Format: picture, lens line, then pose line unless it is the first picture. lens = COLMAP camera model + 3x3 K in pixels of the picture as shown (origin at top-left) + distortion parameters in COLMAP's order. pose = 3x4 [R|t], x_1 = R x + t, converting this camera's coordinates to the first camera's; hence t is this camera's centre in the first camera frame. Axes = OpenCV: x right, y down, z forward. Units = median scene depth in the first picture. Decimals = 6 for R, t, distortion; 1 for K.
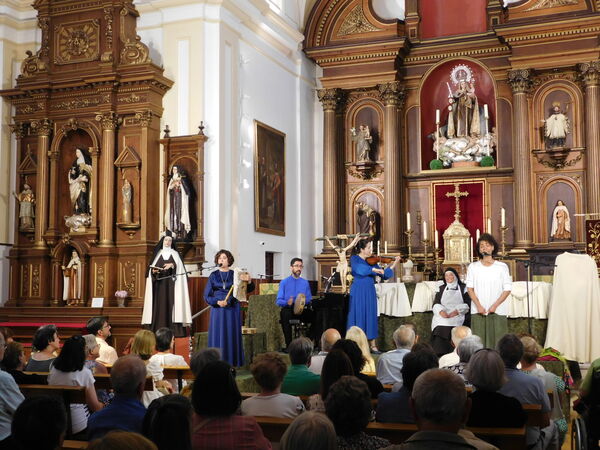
lens RADIAL K [[758.6, 0, 300.0], [0, 758.6, 225.0], [0, 0, 1]] dist [-0.029932, -0.018061]
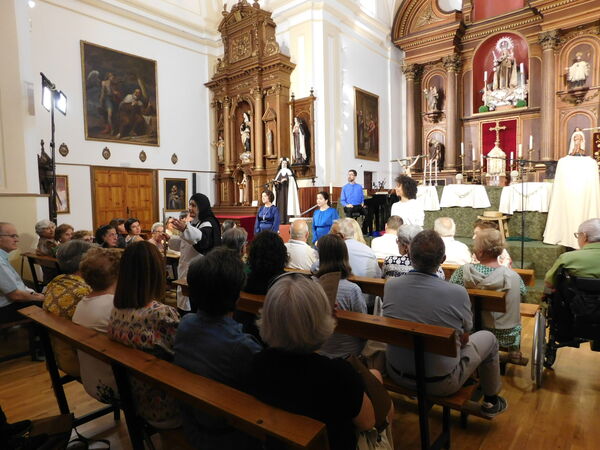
lens RADIAL K [[386.1, 0, 300.0], [0, 386.1, 225.0], [0, 0, 1]] dist [-0.090734, 0.059978]
pose [[0.948149, 0.007405, -0.317741, 0.093140], [0.041059, 0.988497, 0.145560, 0.026339], [0.315164, -0.151059, 0.936938, 0.201306]]
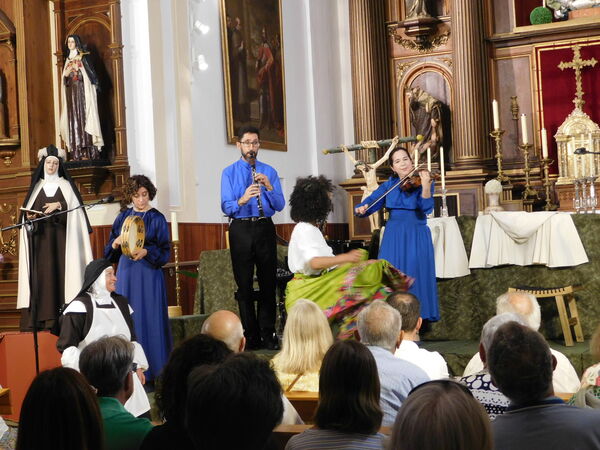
lens RADIAL K [[1136.2, 0, 300.0], [0, 1136.2, 225.0], [0, 0, 1]] dist [0.010504, -0.072293]
pose [[0.996224, -0.045378, -0.074020, 0.063595], [0.050413, 0.996436, 0.067629, 0.015333], [0.070687, -0.071105, 0.994961, 0.123748]]
